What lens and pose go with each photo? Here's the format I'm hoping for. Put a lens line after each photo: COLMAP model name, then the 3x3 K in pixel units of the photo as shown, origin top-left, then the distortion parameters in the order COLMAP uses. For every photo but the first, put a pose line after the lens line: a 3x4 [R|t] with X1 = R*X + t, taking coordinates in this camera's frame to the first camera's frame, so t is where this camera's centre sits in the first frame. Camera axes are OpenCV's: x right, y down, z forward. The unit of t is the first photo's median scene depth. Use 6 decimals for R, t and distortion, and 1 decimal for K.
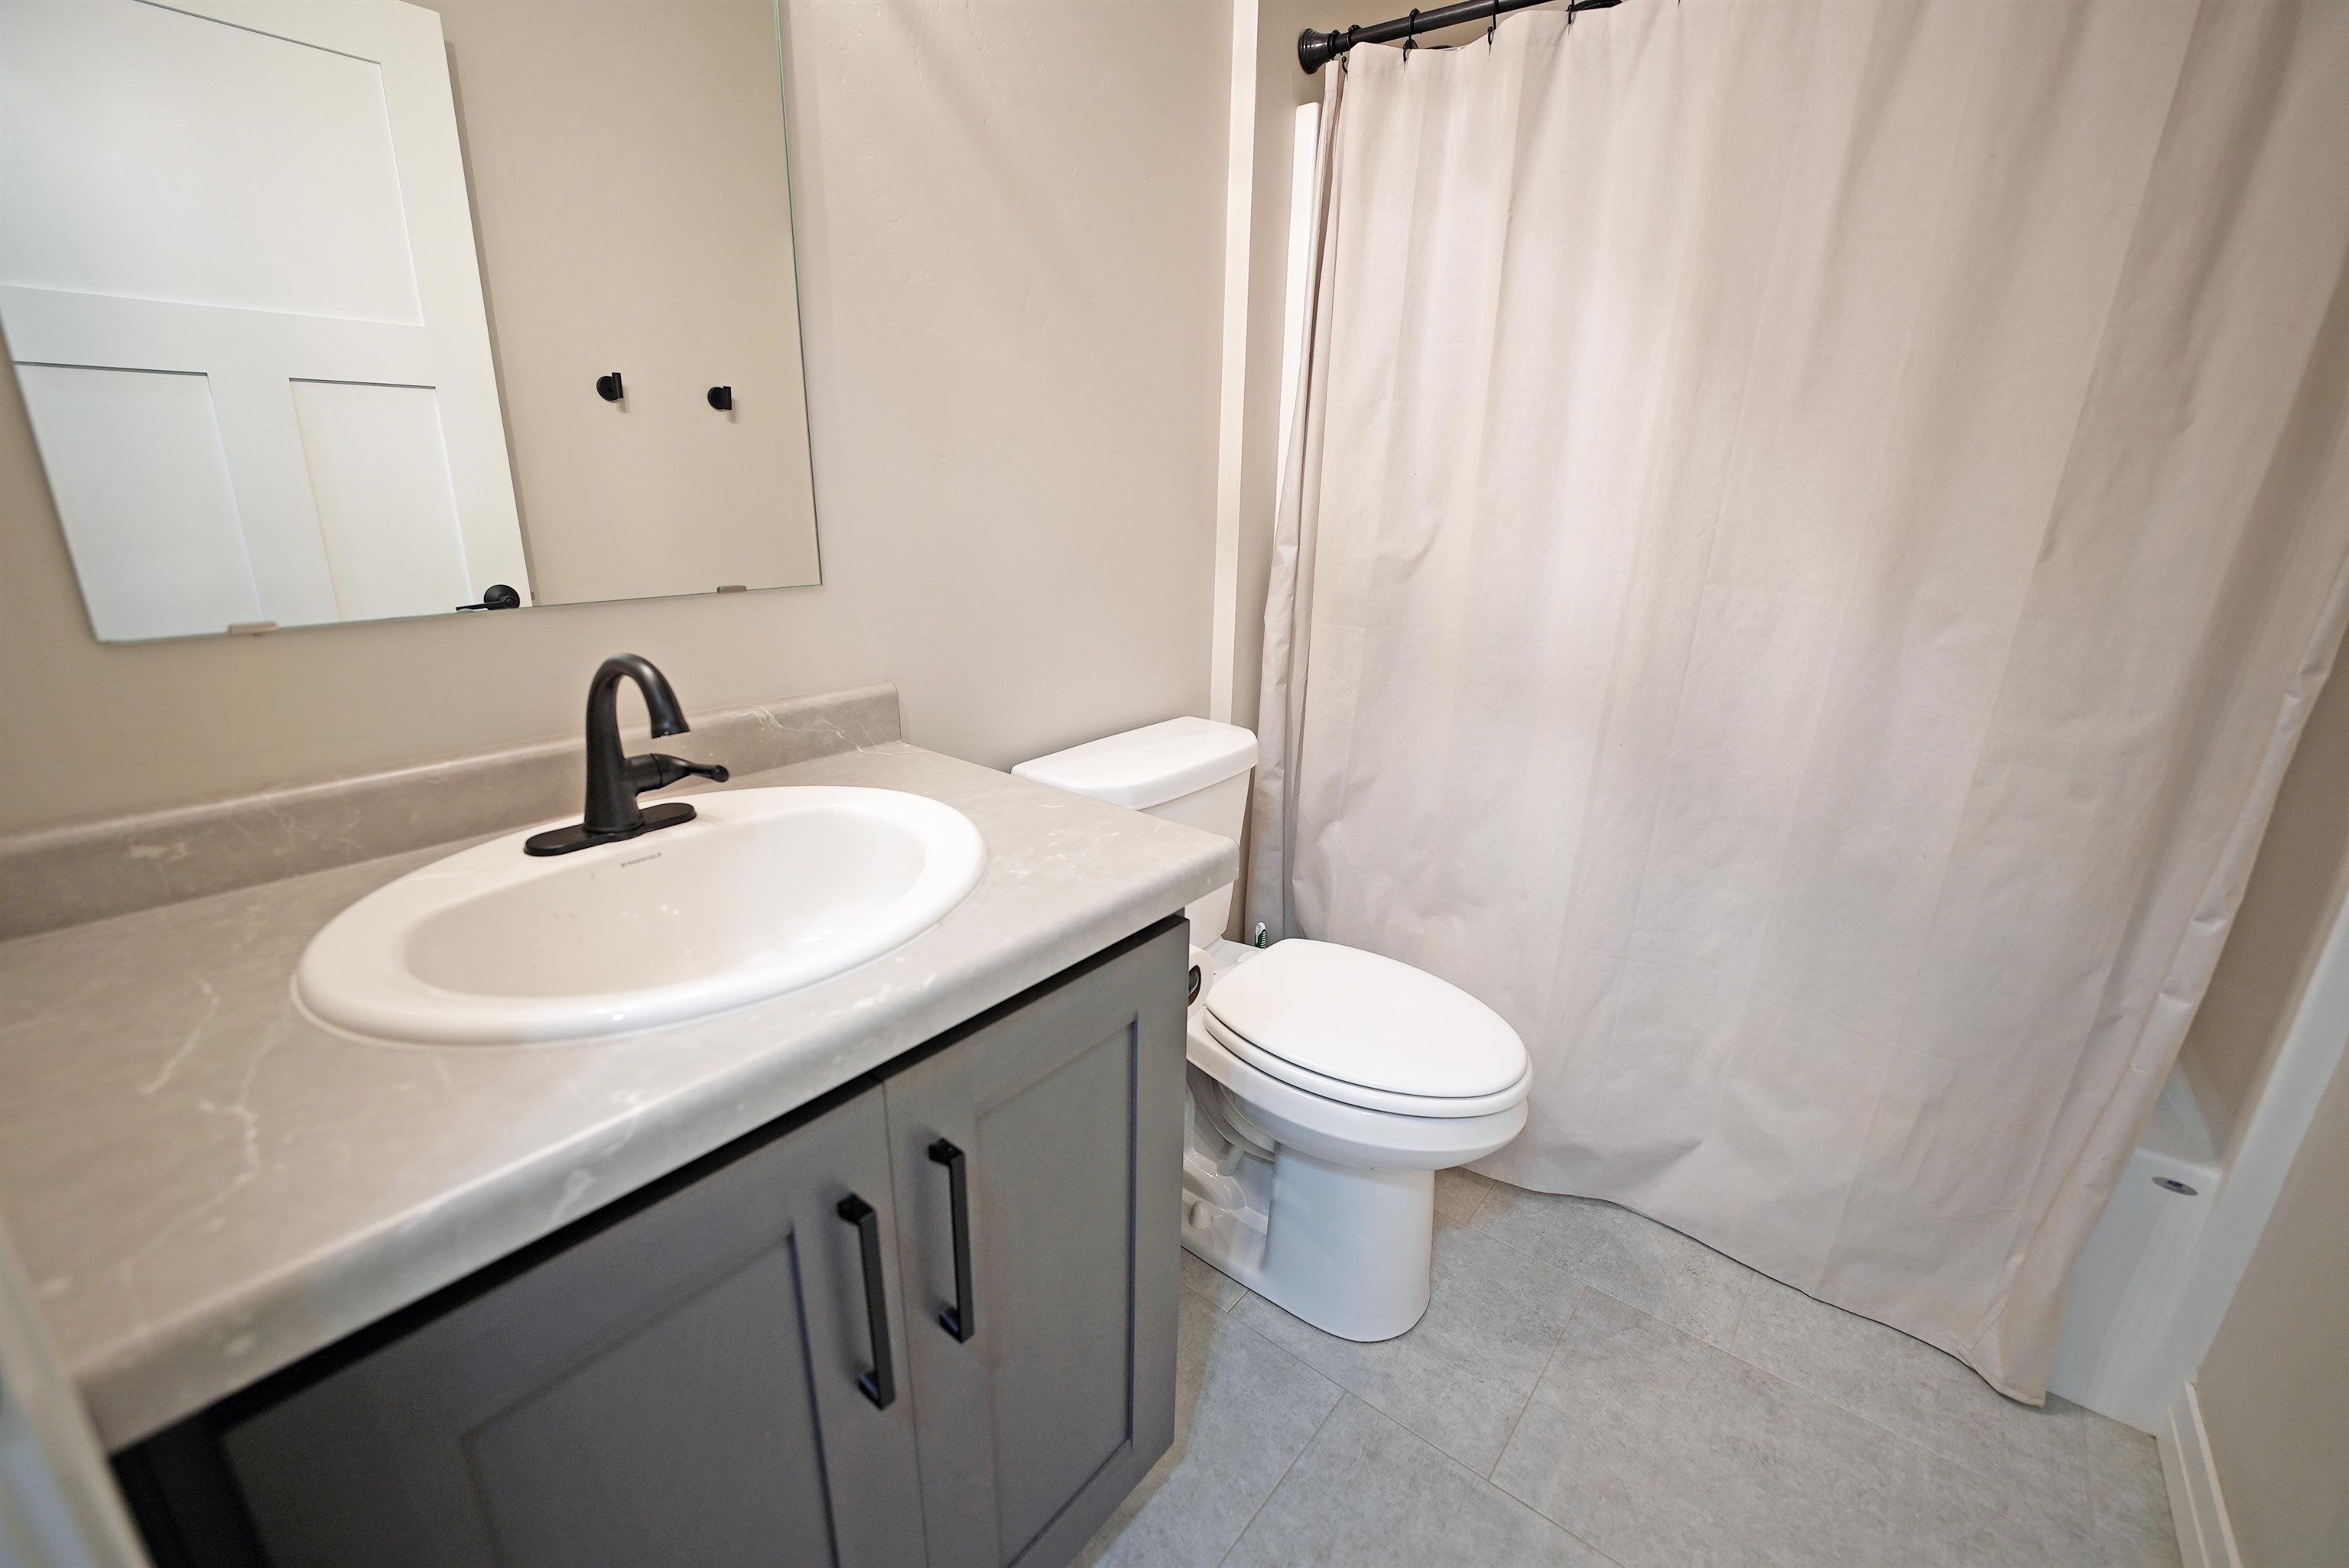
lens RADIAL K [[943.1, 0, 1174.5], [0, 943.1, 784.0], [0, 0, 1]] dist [-0.046495, -0.000034]
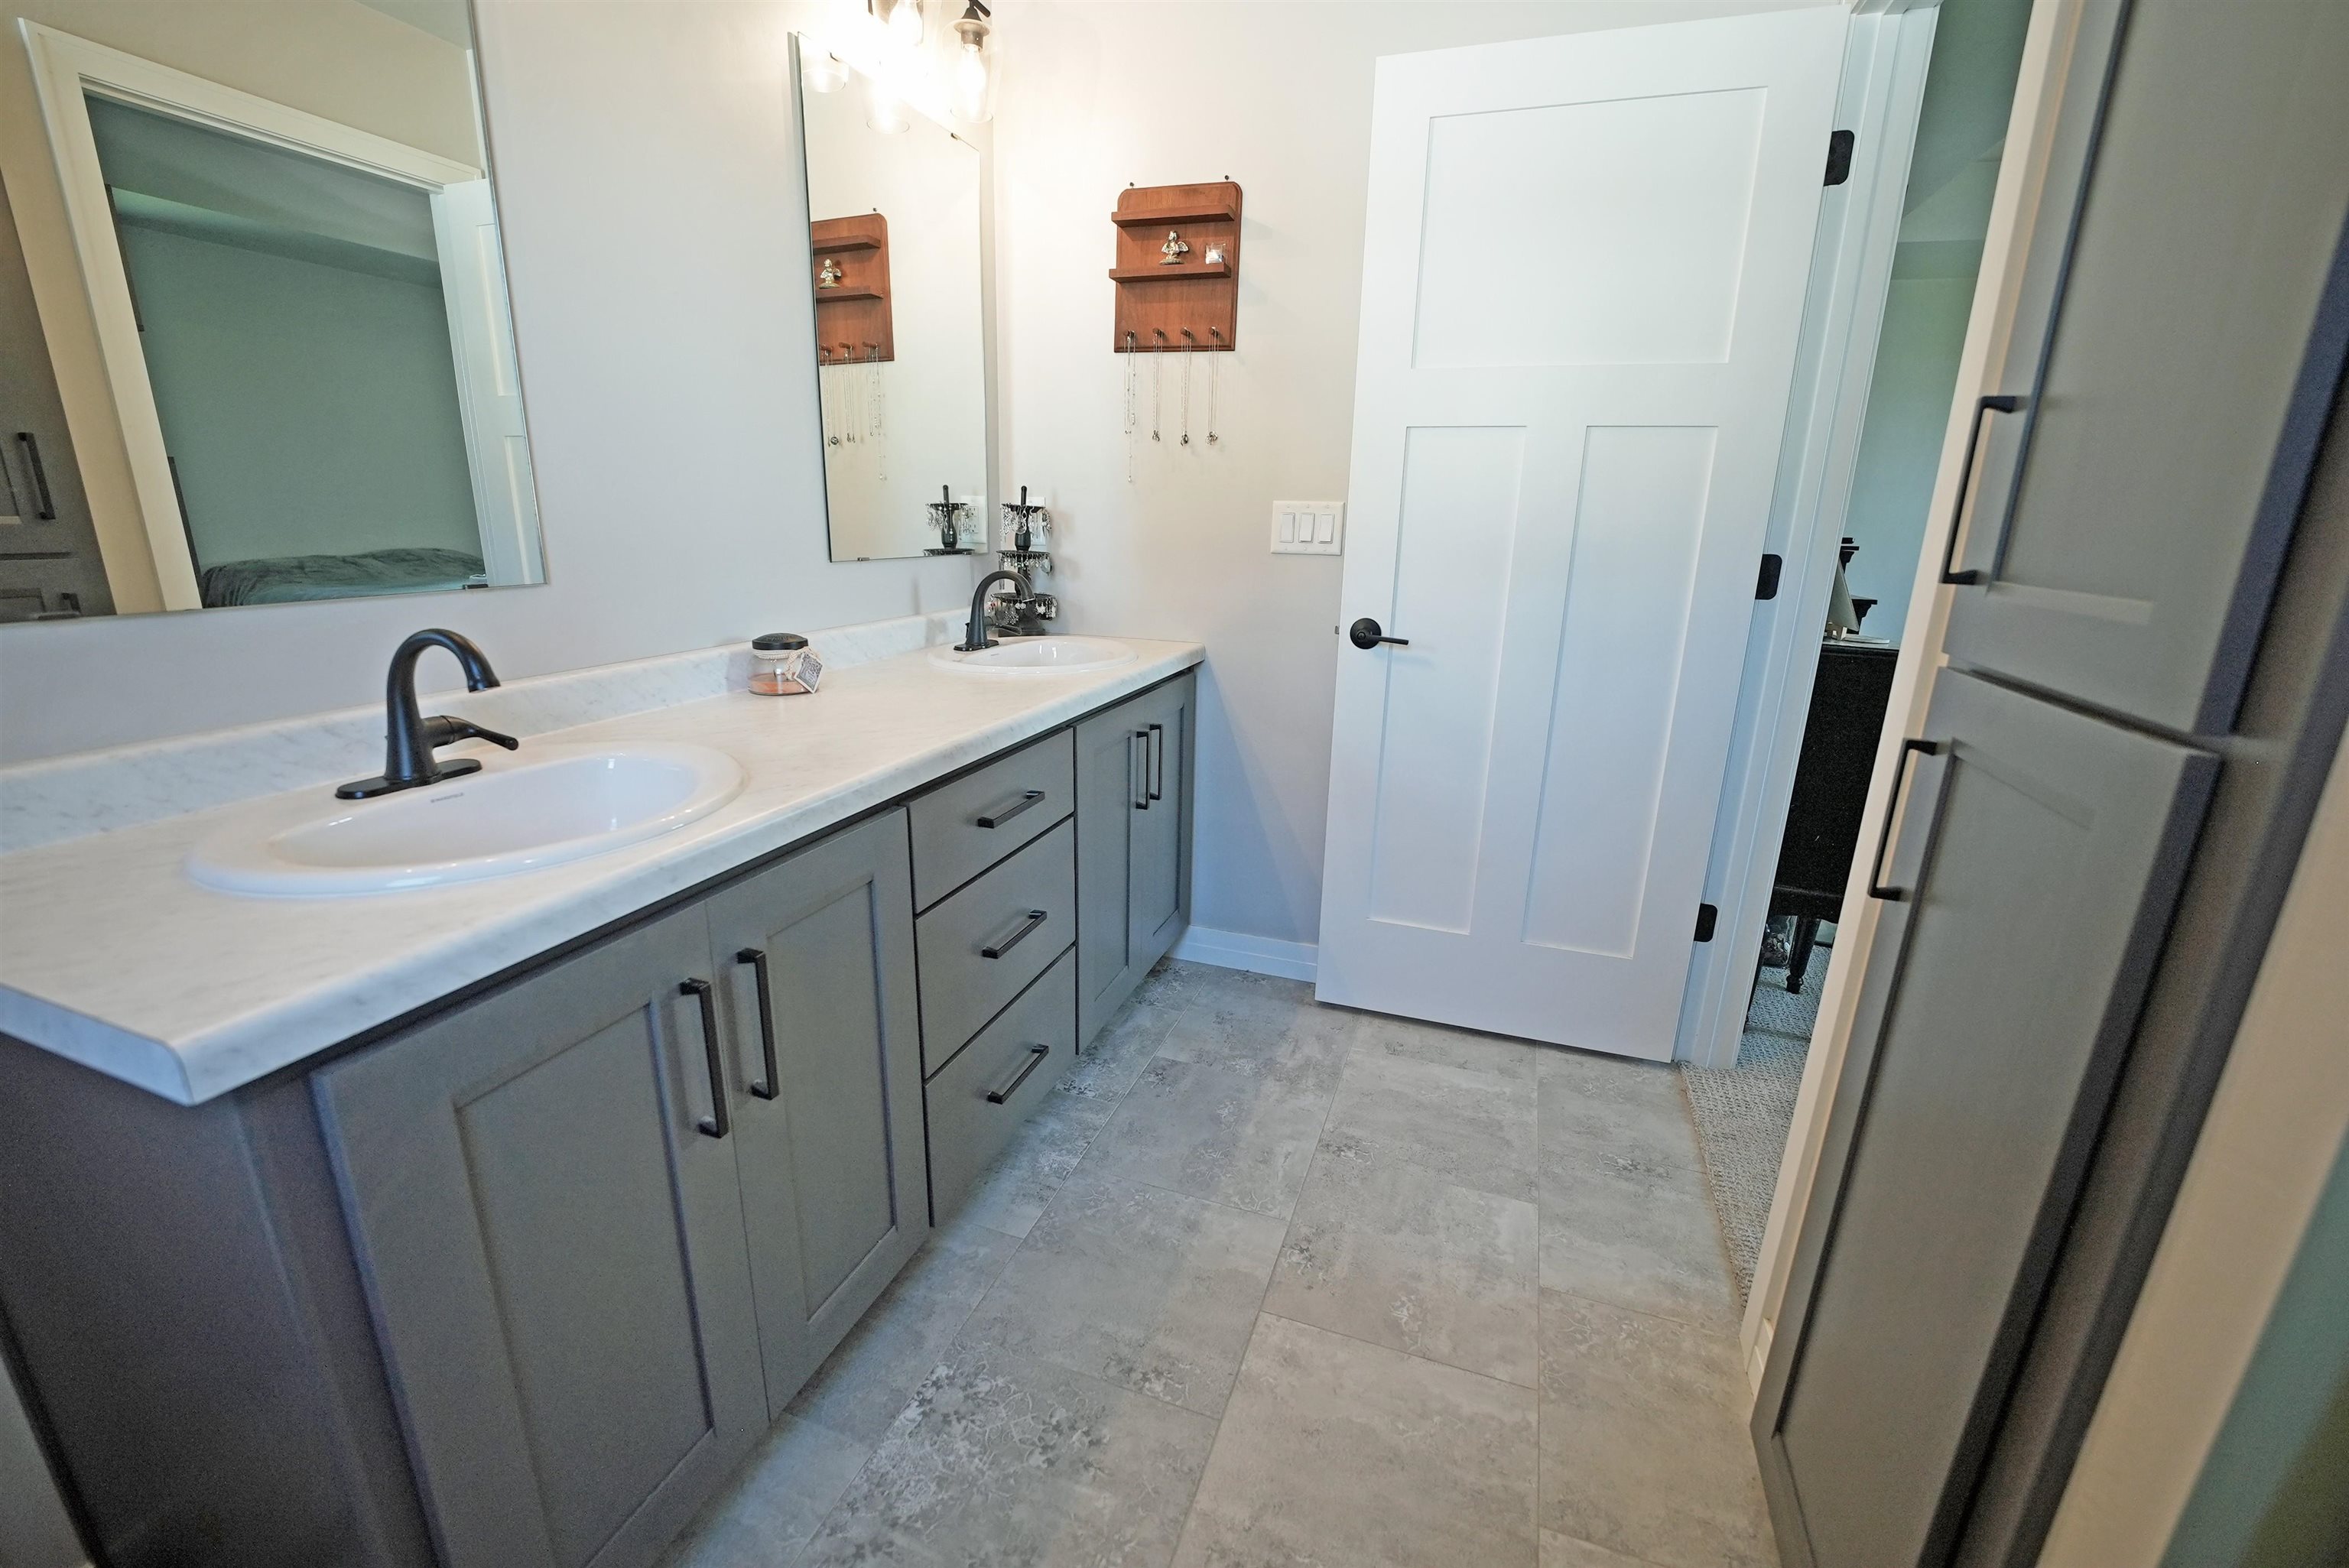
lens RADIAL K [[941.0, 0, 1174.1], [0, 941.0, 802.3], [0, 0, 1]] dist [0.000189, 0.000078]
pose [[0.945189, -0.100534, 0.310662, -0.042639], [0.100373, 0.994812, 0.016548, 0.169560], [-0.310714, 0.015541, 0.950376, -0.527161]]
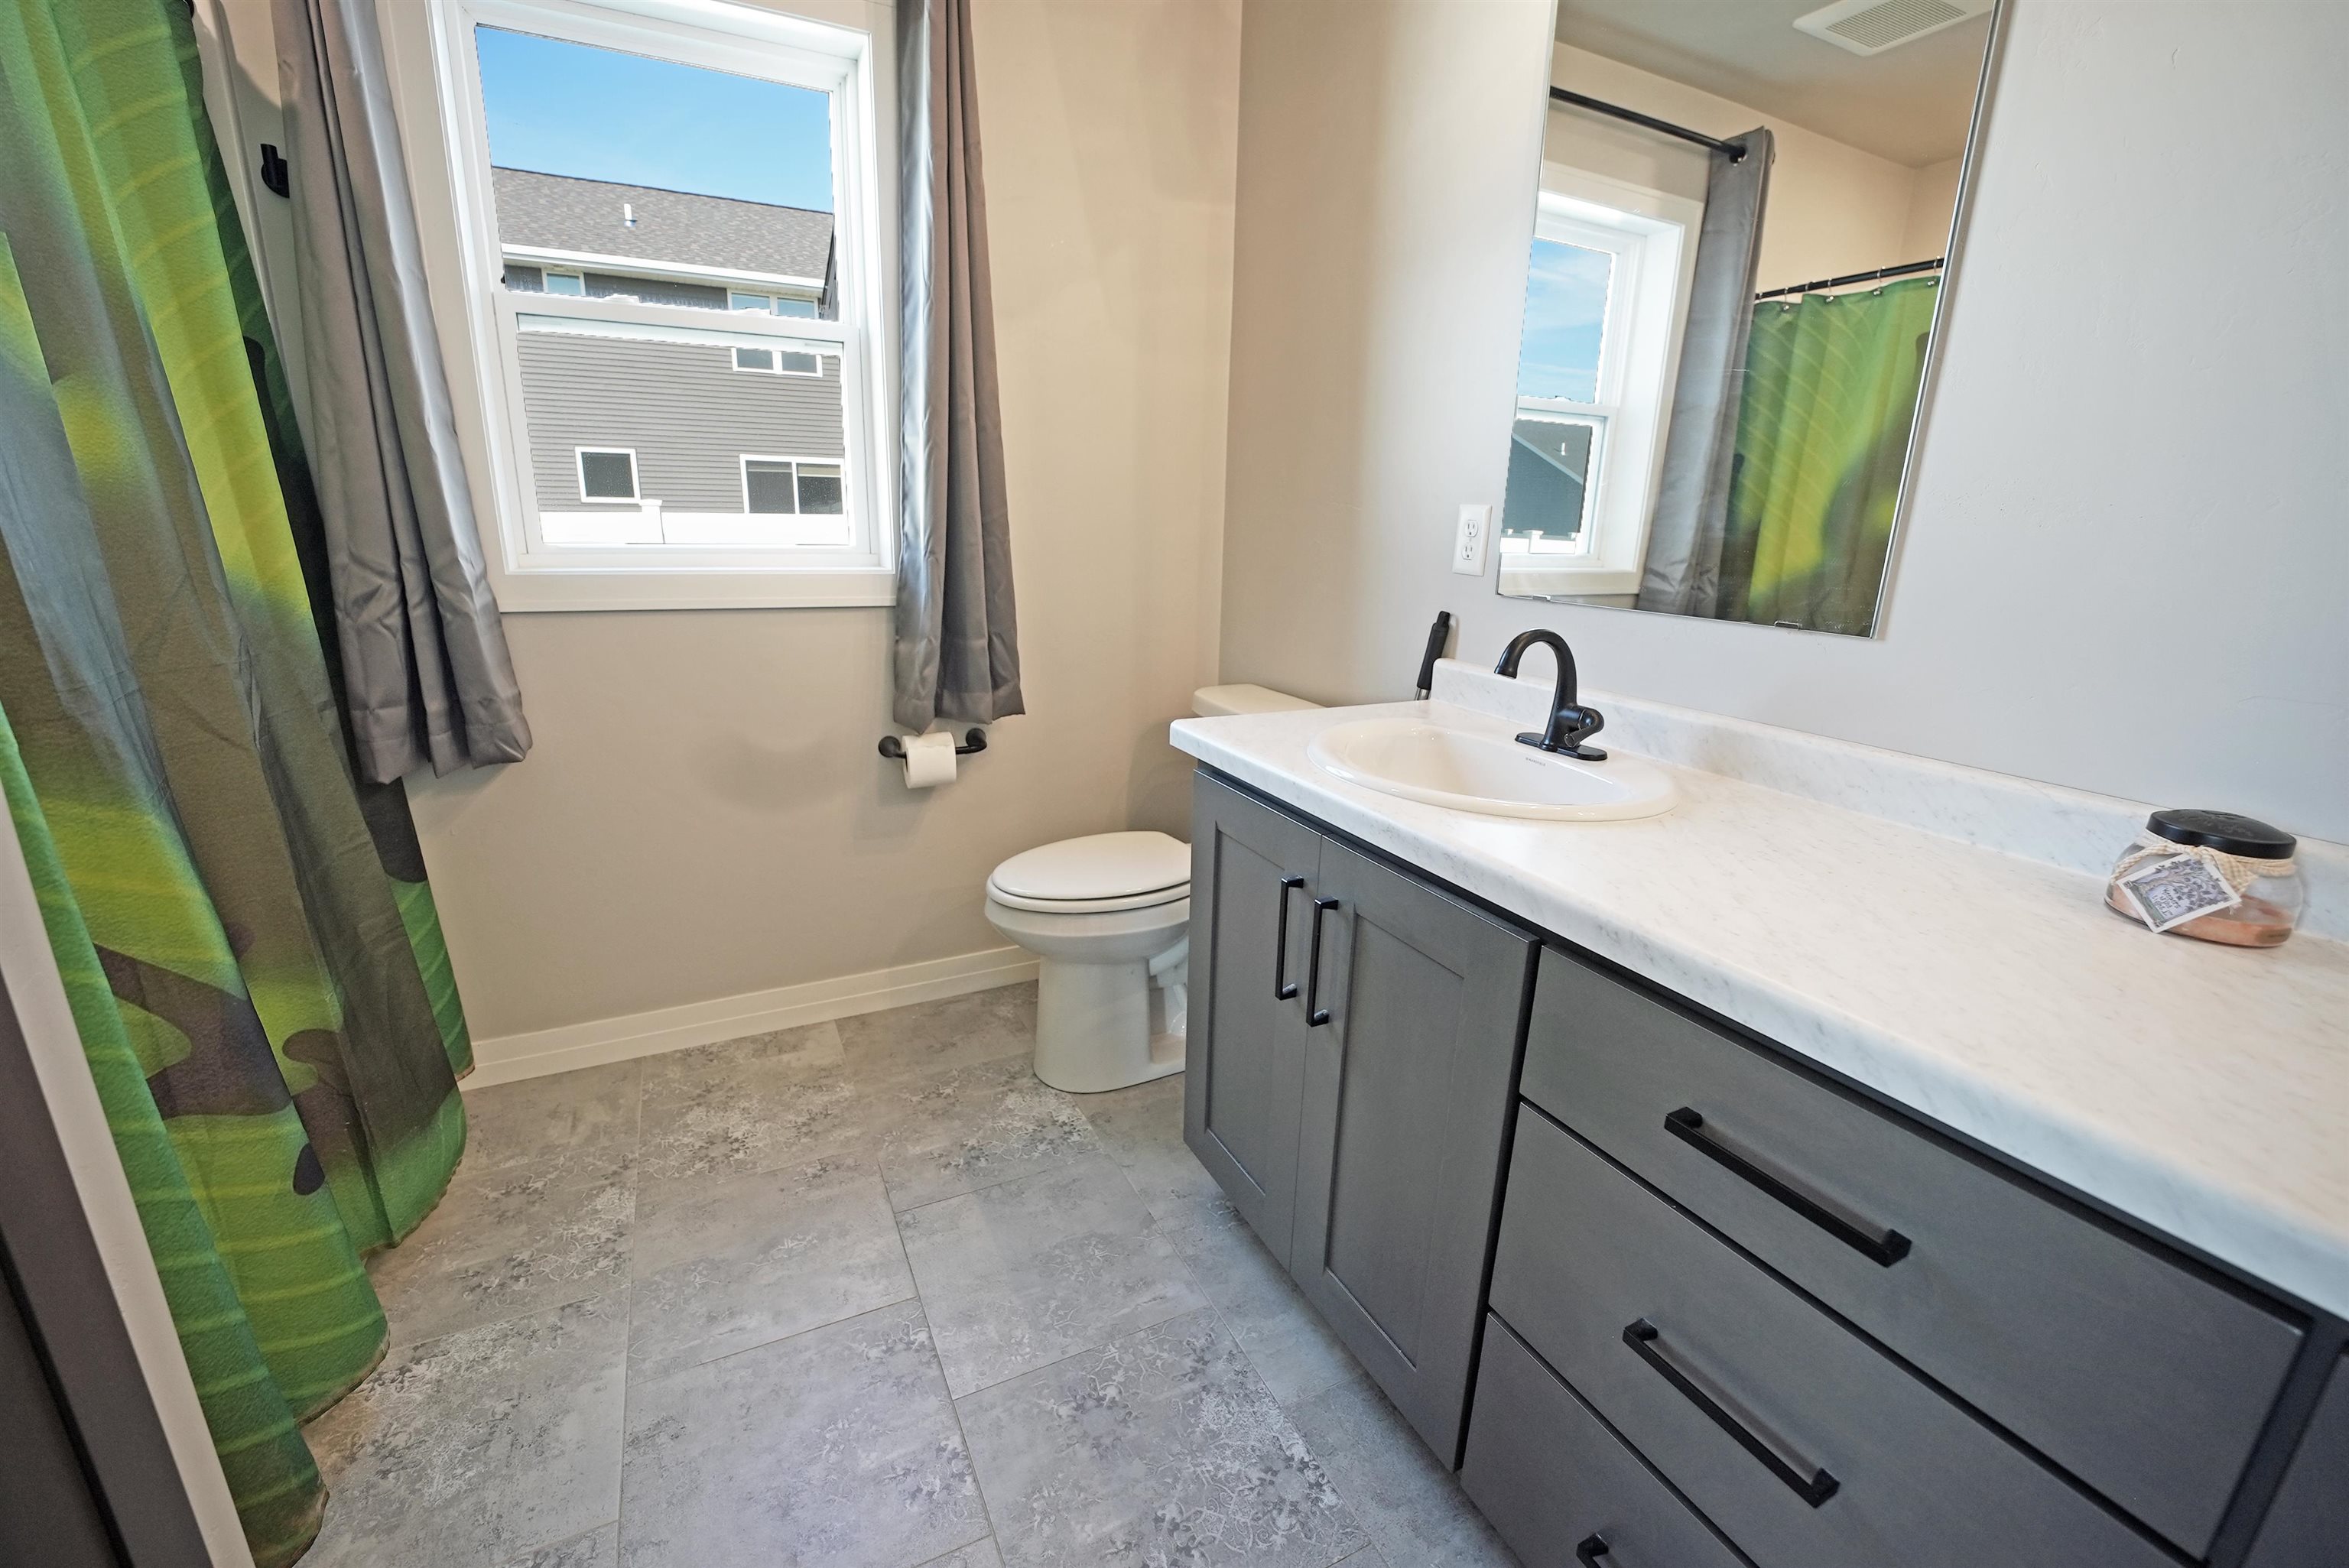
lens RADIAL K [[971.3, 0, 1174.5], [0, 971.3, 784.0], [0, 0, 1]] dist [-0.034122, -0.000013]
pose [[-0.418837, 0.206818, -0.884196, 1.214849], [-0.305087, 0.885066, 0.351539, -0.295764], [0.855276, 0.416994, -0.307600, 1.039443]]
